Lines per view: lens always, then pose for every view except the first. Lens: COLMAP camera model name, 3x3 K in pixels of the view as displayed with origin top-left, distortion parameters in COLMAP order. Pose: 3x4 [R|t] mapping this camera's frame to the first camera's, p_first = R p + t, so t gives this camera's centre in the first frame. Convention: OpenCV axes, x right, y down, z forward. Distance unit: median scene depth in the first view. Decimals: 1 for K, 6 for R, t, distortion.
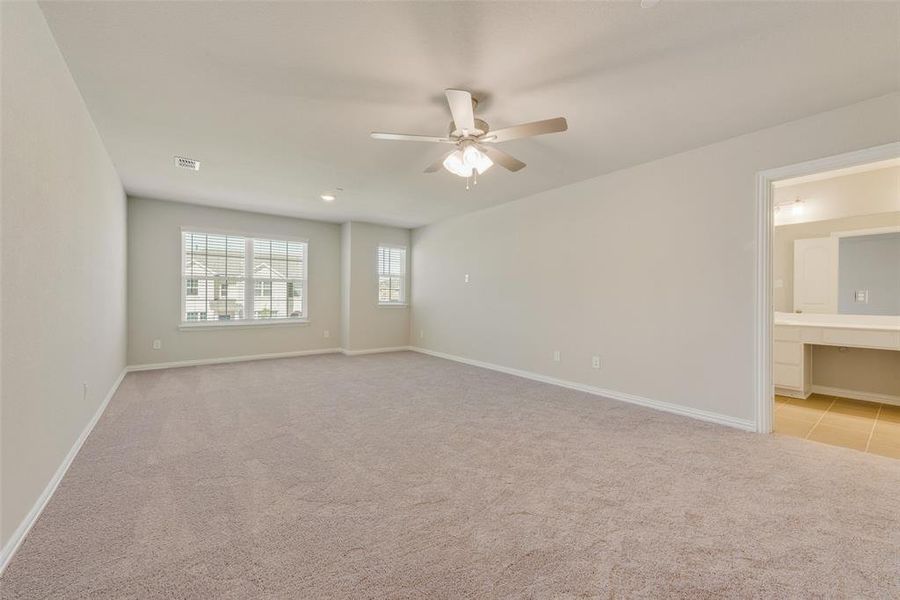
lens RADIAL K [[350.1, 0, 450.0], [0, 350.1, 300.0], [0, 0, 1]] dist [0.000705, -0.000030]
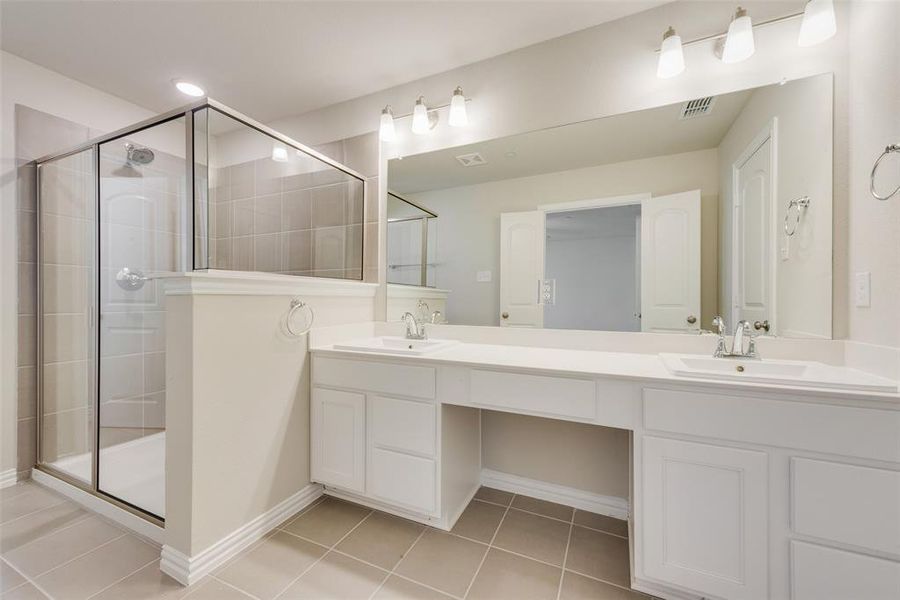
lens RADIAL K [[350.1, 0, 450.0], [0, 350.1, 300.0], [0, 0, 1]] dist [0.000705, -0.000030]
pose [[0.882978, -0.000922, 0.469414, 0.822675], [0.001209, 0.999999, -0.000310, 0.002726], [-0.469414, 0.000841, 0.882978, 0.629047]]
